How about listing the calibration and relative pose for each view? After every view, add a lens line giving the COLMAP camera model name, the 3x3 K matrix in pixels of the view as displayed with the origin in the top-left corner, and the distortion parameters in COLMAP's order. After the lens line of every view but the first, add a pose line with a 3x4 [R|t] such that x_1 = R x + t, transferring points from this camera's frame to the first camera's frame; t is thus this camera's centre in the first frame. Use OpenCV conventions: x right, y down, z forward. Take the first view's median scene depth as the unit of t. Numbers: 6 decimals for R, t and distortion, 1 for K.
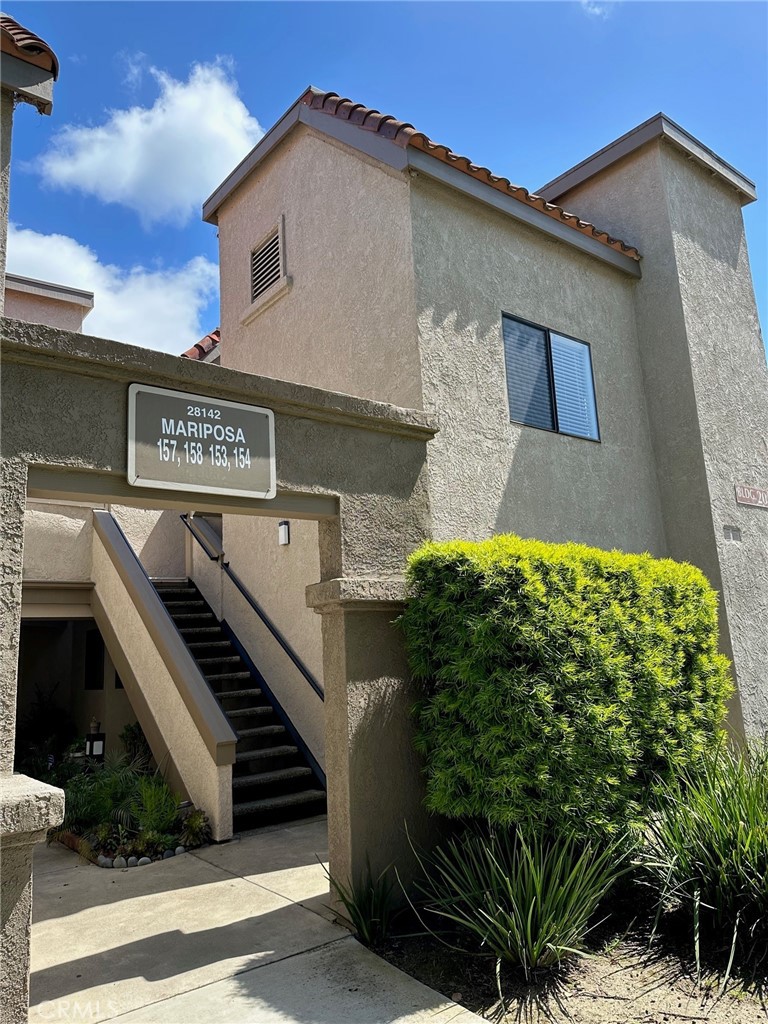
lens RADIAL K [[726.0, 0, 383.8], [0, 726.0, 513.8], [0, 0, 1]] dist [0.050839, -0.041934]
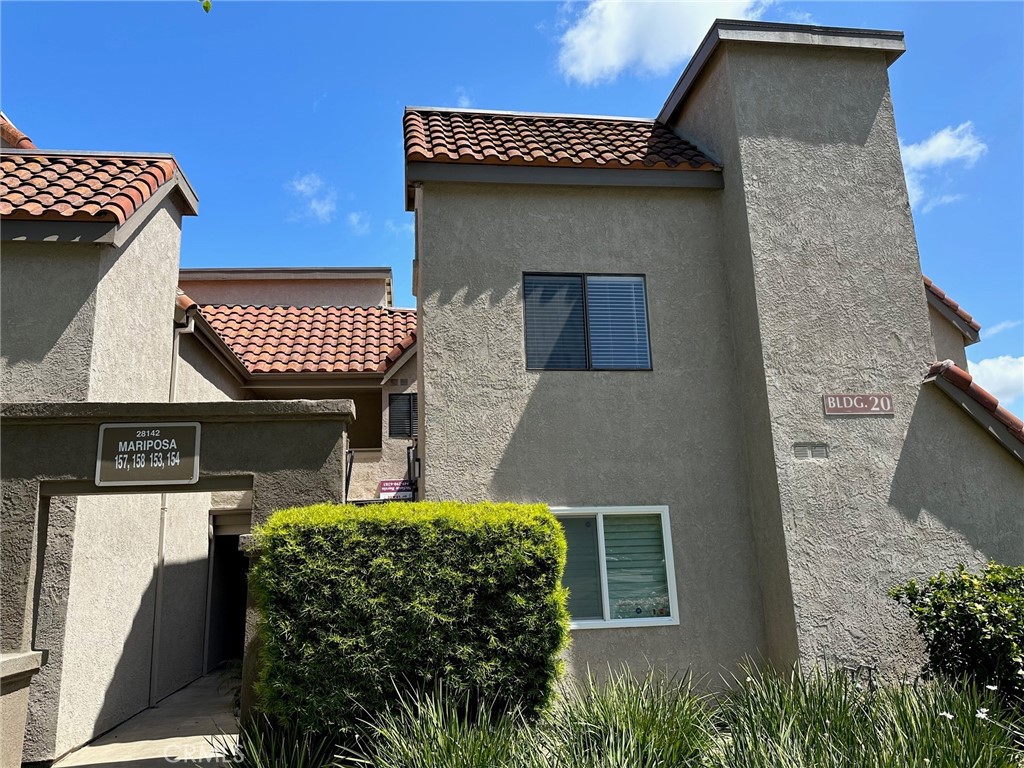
lens RADIAL K [[726.0, 0, 508.5], [0, 726.0, 382.4], [0, 0, 1]] dist [0.050839, -0.041934]
pose [[0.858156, -0.095425, -0.504442, 1.053587], [0.090339, 0.995310, -0.034597, -0.103434], [0.505377, -0.015882, 0.862752, 0.009054]]
